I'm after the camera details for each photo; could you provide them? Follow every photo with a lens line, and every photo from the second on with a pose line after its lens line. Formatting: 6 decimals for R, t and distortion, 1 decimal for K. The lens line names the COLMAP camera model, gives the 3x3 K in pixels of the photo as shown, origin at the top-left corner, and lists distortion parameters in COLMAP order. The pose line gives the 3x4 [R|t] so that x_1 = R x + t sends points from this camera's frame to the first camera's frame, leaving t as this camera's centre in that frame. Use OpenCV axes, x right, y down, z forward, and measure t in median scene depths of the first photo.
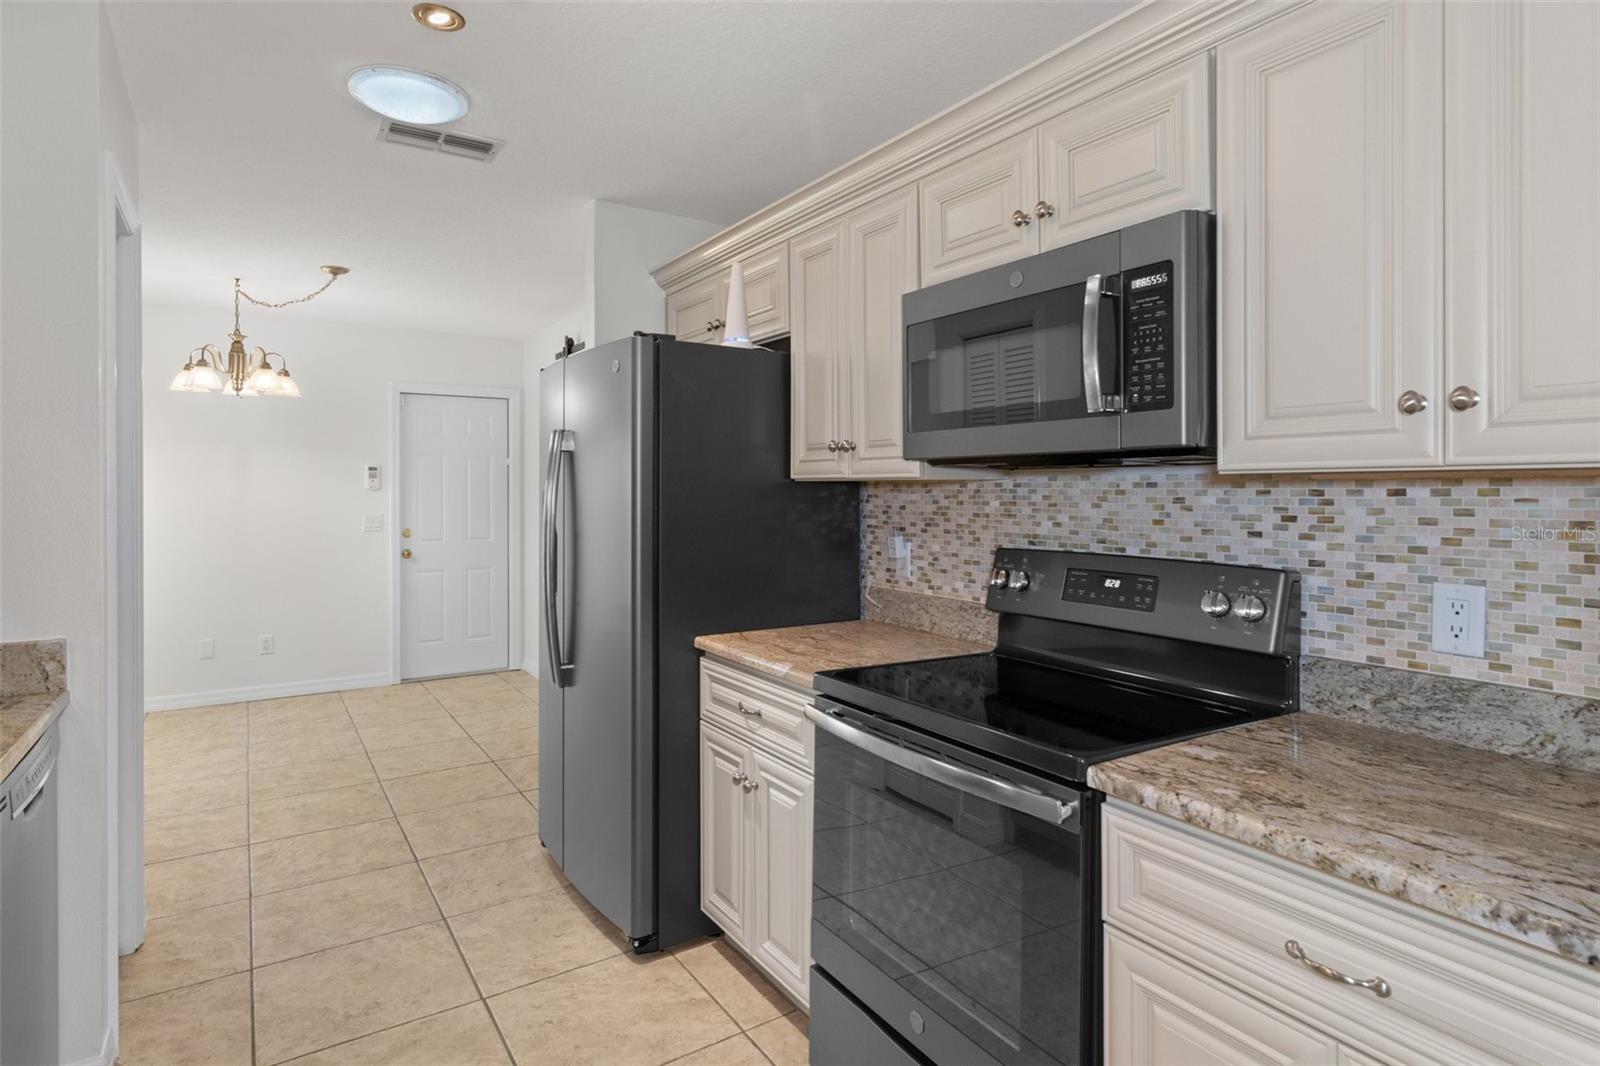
lens RADIAL K [[847.5, 0, 805.4], [0, 847.5, 497.6], [0, 0, 1]] dist [0.003448, 0.000353]
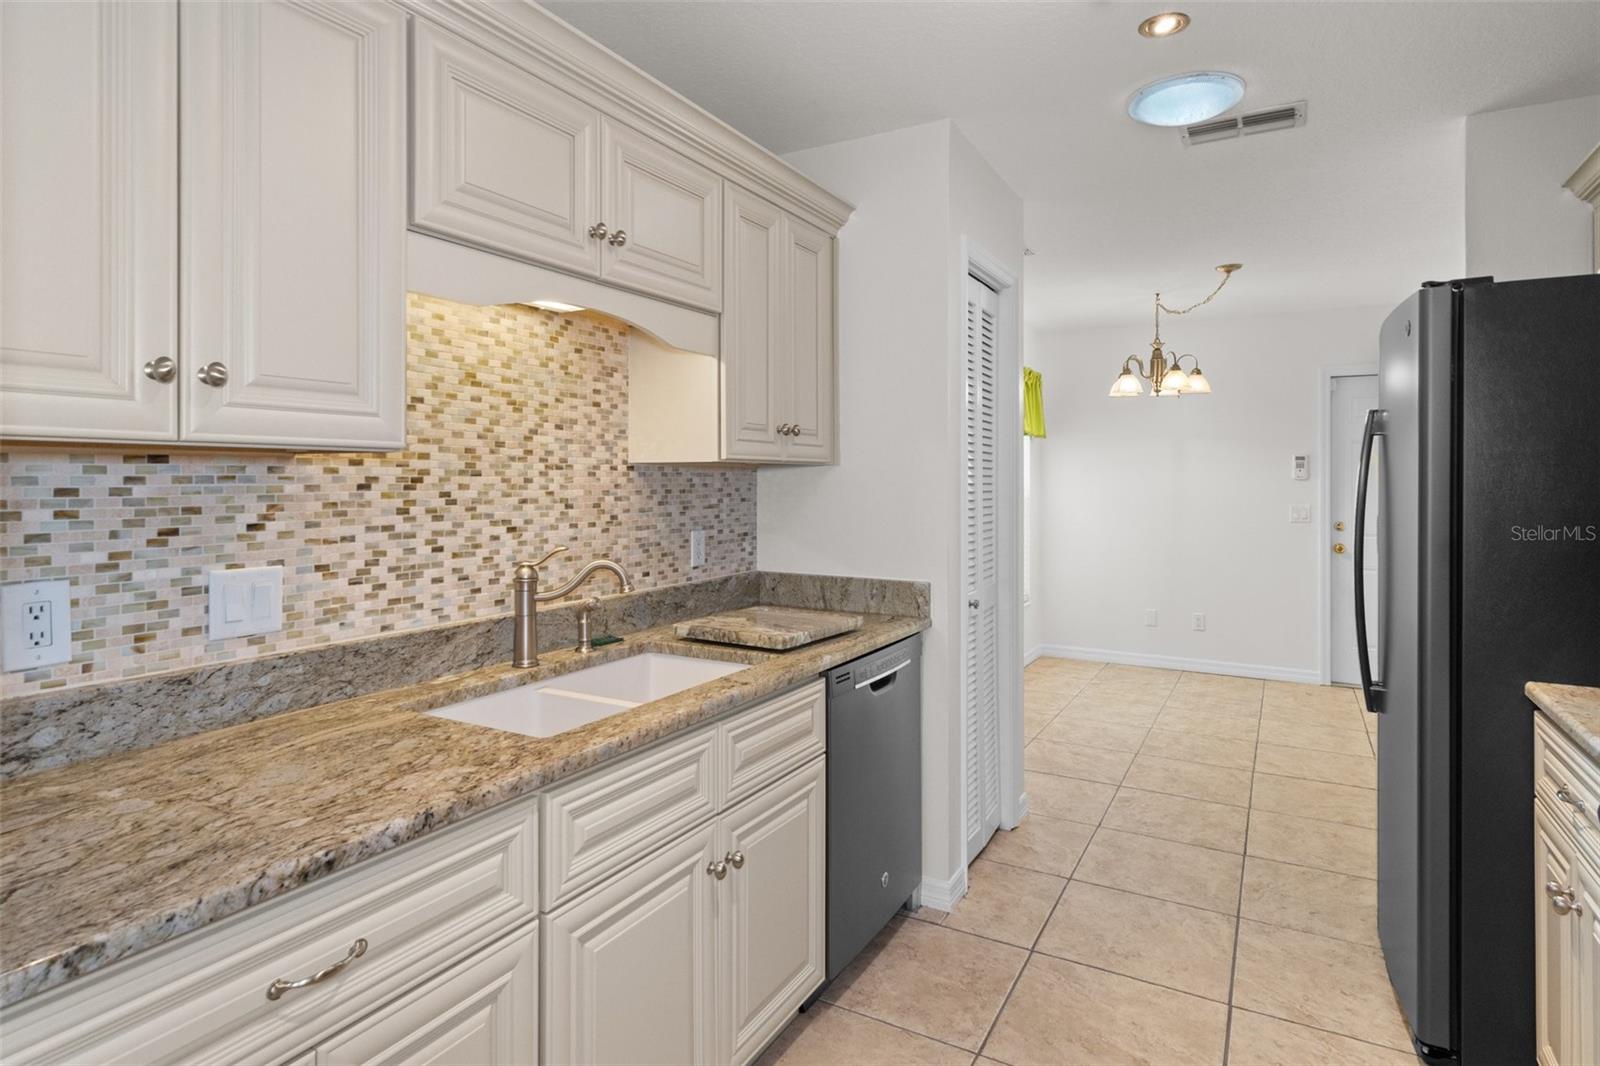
lens RADIAL K [[855.6, 0, 804.3], [0, 855.6, 483.7], [0, 0, 1]] dist [0.002799, 0.000792]
pose [[0.456640, 0.005587, -0.889634, 0.233087], [-0.009779, 0.999951, 0.001261, -0.001137], [0.889598, 0.008124, 0.456672, 0.101503]]
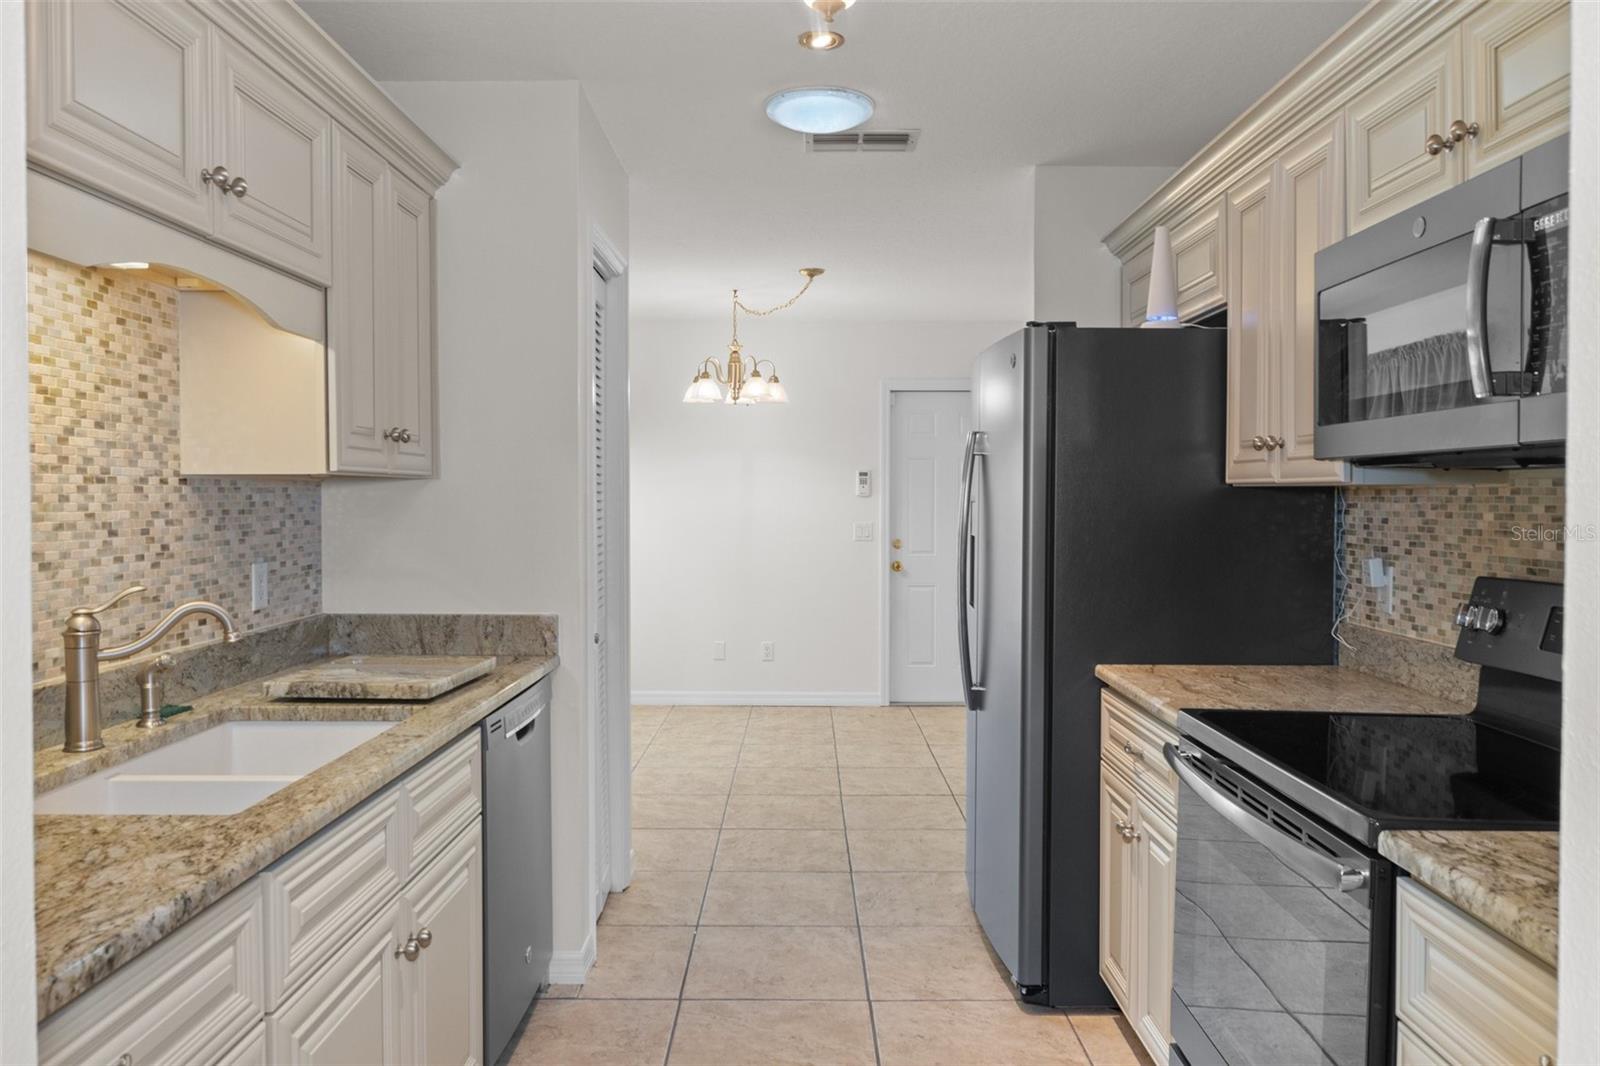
lens RADIAL K [[1093.8, 0, 800.0], [0, 1093.8, 533.0], [0, 0, 1]] dist [-0.011854, -0.002047]
pose [[0.832493, 0.019824, -0.553680, 0.227933], [-0.006537, 0.999642, 0.025963, 0.000596], [0.553996, -0.017995, 0.832325, -0.102802]]
